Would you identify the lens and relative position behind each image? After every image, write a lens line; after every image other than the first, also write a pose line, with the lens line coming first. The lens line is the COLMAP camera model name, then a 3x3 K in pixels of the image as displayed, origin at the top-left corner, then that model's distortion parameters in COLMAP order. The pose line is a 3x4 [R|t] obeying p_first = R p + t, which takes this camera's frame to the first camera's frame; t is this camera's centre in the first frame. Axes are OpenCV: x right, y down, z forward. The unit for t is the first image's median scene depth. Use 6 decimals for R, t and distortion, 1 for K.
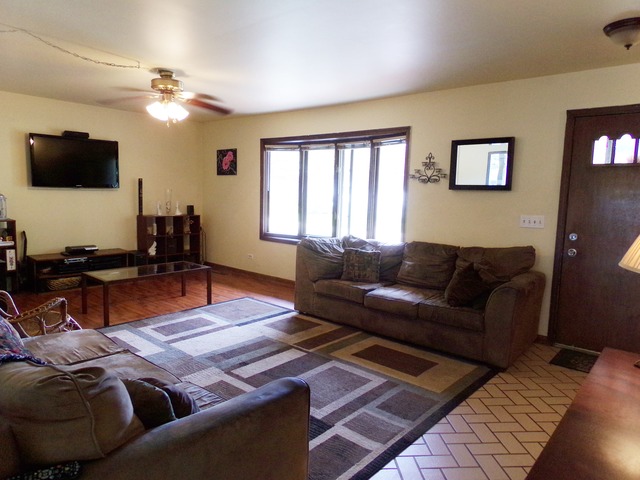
lens RADIAL K [[448.2, 0, 320.9], [0, 448.2, 224.3], [0, 0, 1]] dist [0.050432, -0.001077]
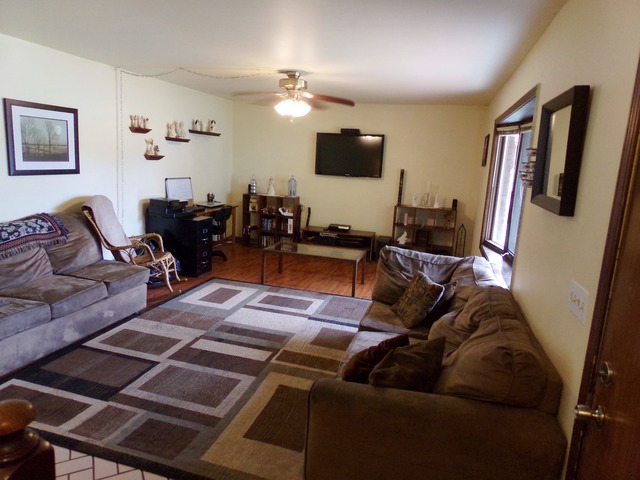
lens RADIAL K [[433.2, 0, 317.5], [0, 433.2, 242.7], [0, 0, 1]] dist [0.003509, -0.004886]
pose [[0.390091, 0.168663, -0.905197, 0.694900], [-0.105502, 0.984793, 0.138028, -0.078945], [0.914712, 0.041656, 0.401953, 0.649918]]
